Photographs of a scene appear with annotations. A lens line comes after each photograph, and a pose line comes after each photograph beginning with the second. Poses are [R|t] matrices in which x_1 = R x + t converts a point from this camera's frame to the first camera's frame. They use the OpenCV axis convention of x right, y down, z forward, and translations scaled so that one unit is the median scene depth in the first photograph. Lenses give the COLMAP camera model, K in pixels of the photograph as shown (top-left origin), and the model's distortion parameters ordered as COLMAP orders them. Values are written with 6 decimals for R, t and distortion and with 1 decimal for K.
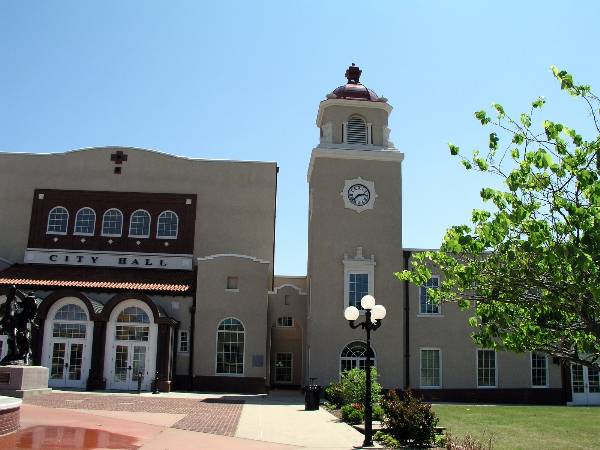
lens RADIAL K [[612.0, 0, 308.8], [0, 612.0, 235.4], [0, 0, 1]] dist [-0.236452, 0.263430]
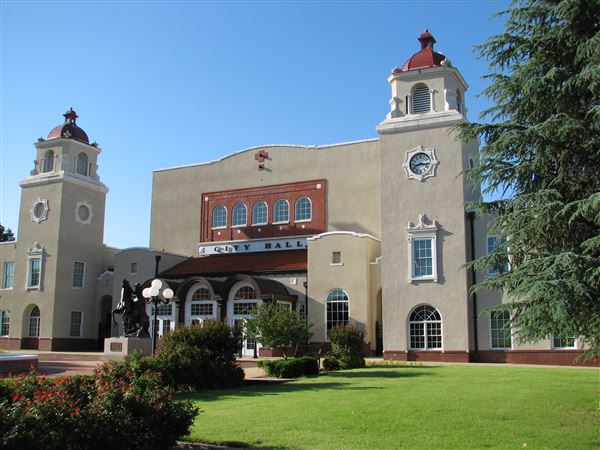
lens RADIAL K [[632.5, 0, 335.5], [0, 632.5, 227.0], [0, 0, 1]] dist [-0.243217, 0.303145]
pose [[0.877065, -0.104280, -0.468916, 0.388300], [0.125723, 0.991959, 0.014556, 0.005533], [0.463627, -0.071720, 0.883123, -0.009253]]
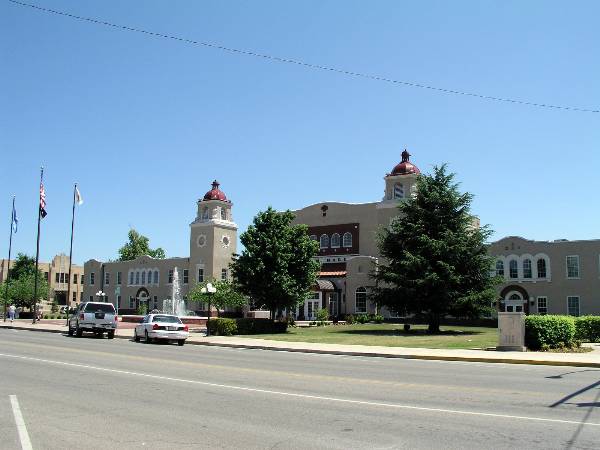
lens RADIAL K [[612.0, 0, 308.8], [0, 612.0, 235.4], [0, 0, 1]] dist [-0.236452, 0.263430]
pose [[0.767294, -0.089198, -0.635062, 1.016656], [0.145342, 0.988699, 0.036737, -0.133314], [0.624608, -0.120489, 0.771587, -0.681550]]
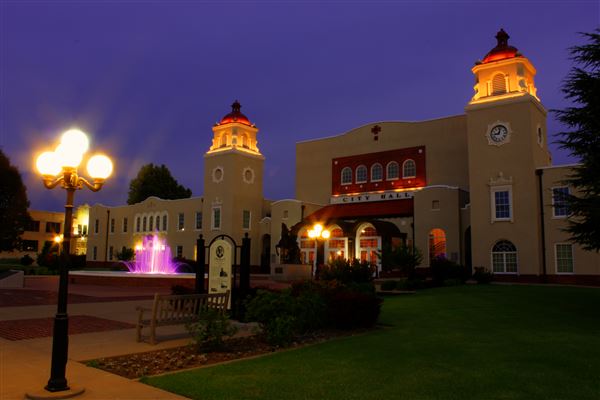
lens RADIAL K [[497.0, 0, 300.0], [0, 497.0, 200.0], [0, 0, 1]] dist [-0.126754, 0.004357]
pose [[0.727759, -0.096408, -0.679023, 0.421526], [0.151787, 0.988160, 0.022381, -0.010380], [0.668826, -0.119355, 0.733775, -0.097718]]
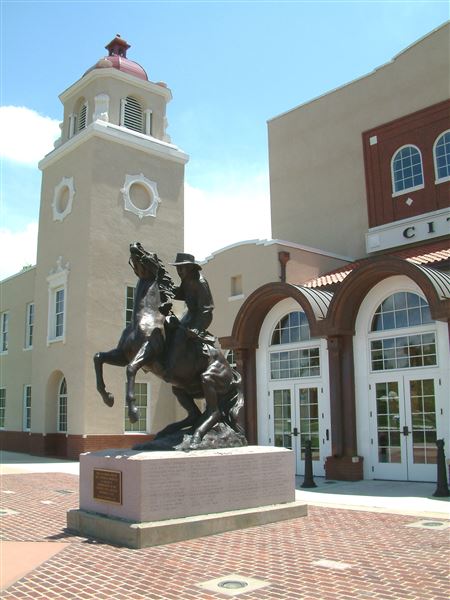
lens RADIAL K [[632.5, 0, 211.7], [0, 632.5, 290.8], [0, 0, 1]] dist [-0.243217, 0.303145]
pose [[0.588213, -0.185894, -0.787051, -0.097626], [0.199950, 0.976437, -0.081190, 0.103885], [0.783598, -0.109614, 0.611522, 0.505619]]
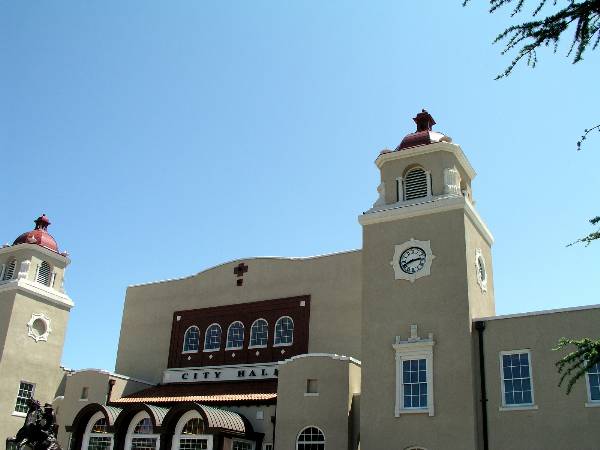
lens RADIAL K [[612.0, 0, 308.8], [0, 612.0, 235.4], [0, 0, 1]] dist [-0.236452, 0.263430]
pose [[0.829517, -0.207135, -0.518649, 0.339708], [0.101041, 0.969013, -0.225397, 0.058781], [0.549265, 0.134566, 0.824742, 0.236808]]
